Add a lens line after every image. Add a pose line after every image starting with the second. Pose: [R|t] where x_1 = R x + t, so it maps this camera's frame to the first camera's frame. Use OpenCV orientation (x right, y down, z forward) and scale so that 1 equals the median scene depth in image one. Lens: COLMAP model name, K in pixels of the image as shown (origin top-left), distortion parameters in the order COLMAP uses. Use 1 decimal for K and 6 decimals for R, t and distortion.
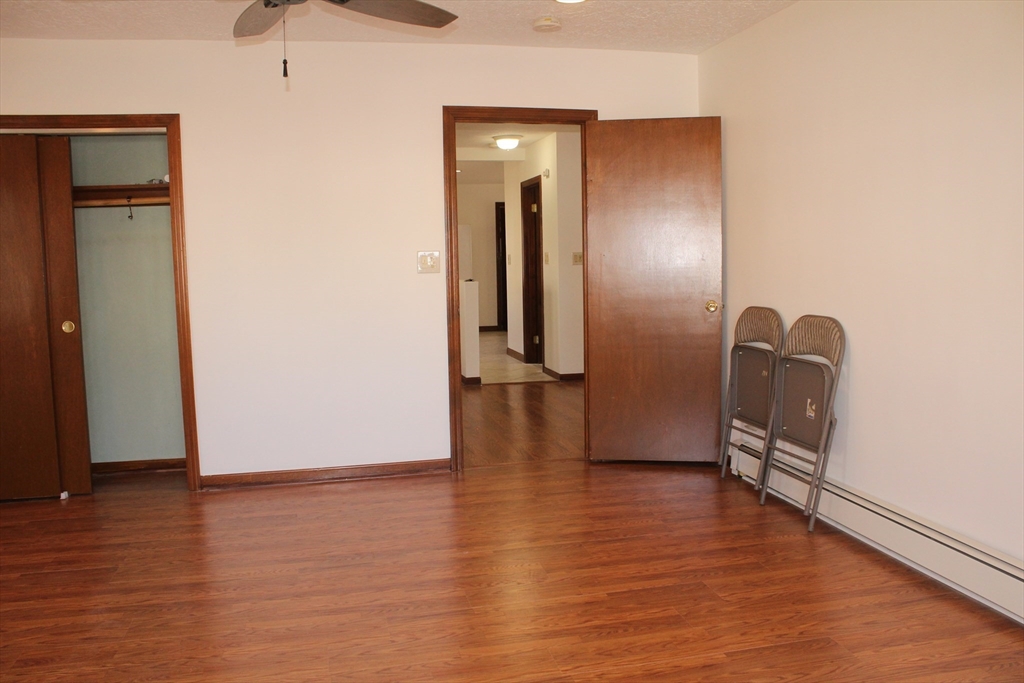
lens RADIAL K [[856.0, 0, 514.2], [0, 856.0, 340.7], [0, 0, 1]] dist [-0.162022, 0.139448]
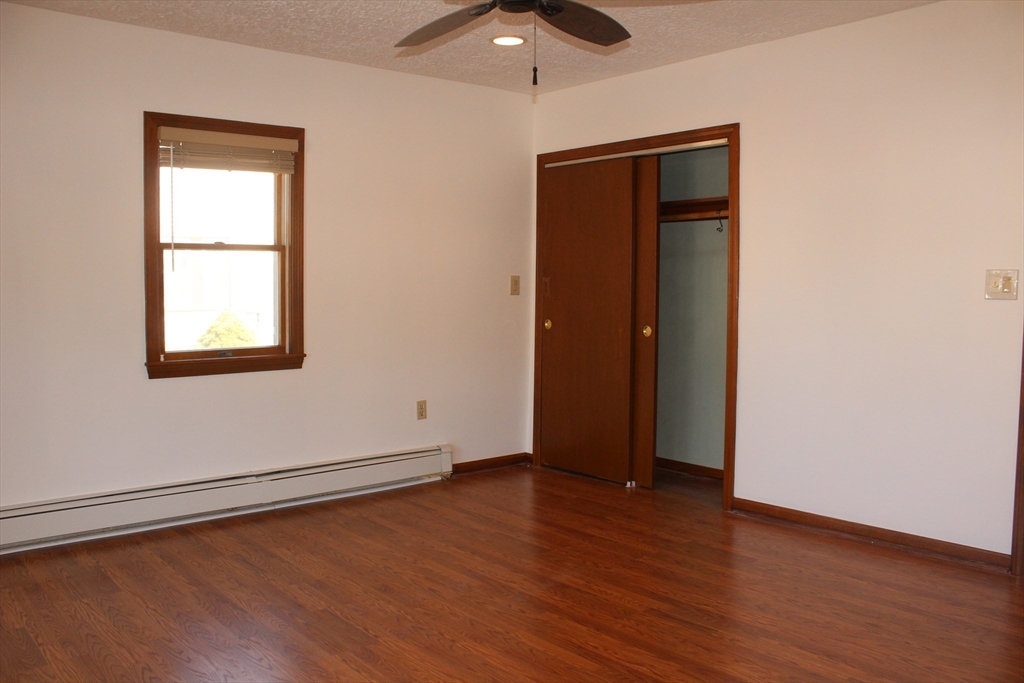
lens RADIAL K [[856.0, 0, 516.4], [0, 856.0, 343.1], [0, 0, 1]] dist [-0.162022, 0.139448]
pose [[0.468794, 0.086939, -0.879019, 0.359745], [-0.098412, 0.994090, 0.045835, -0.035894], [0.877808, 0.065019, 0.474579, 0.317929]]
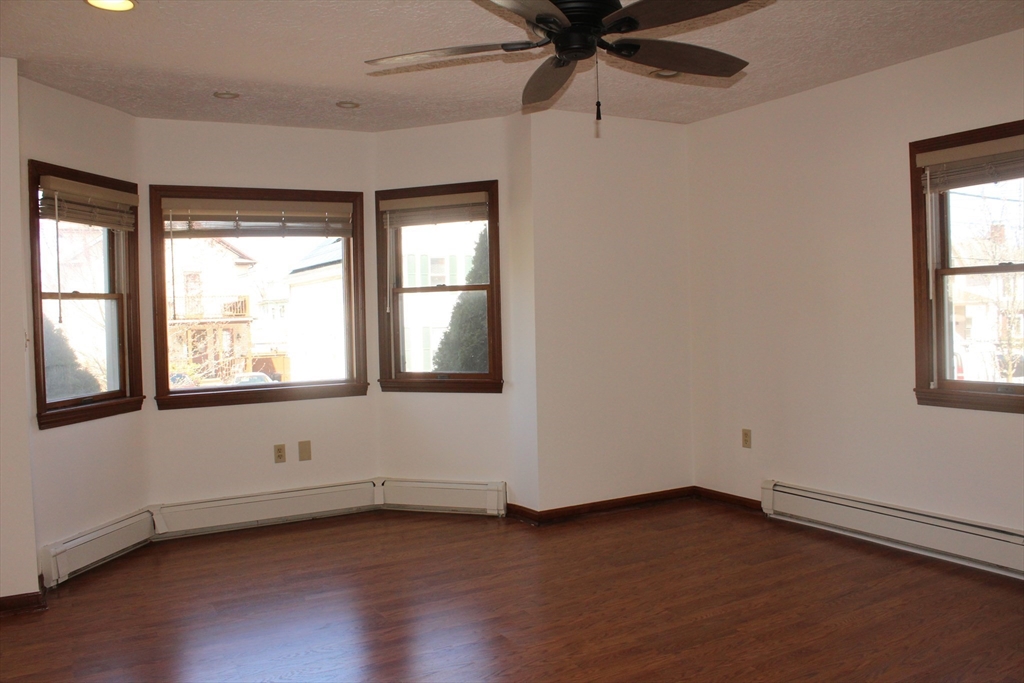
lens RADIAL K [[856.0, 0, 508.0], [0, 856.0, 345.0], [0, 0, 1]] dist [-0.162022, 0.139448]
pose [[-0.955609, 0.060034, -0.288458, 0.064336], [0.019706, 0.989853, 0.140725, -0.121067], [0.293980, 0.128794, -0.947095, 1.144369]]
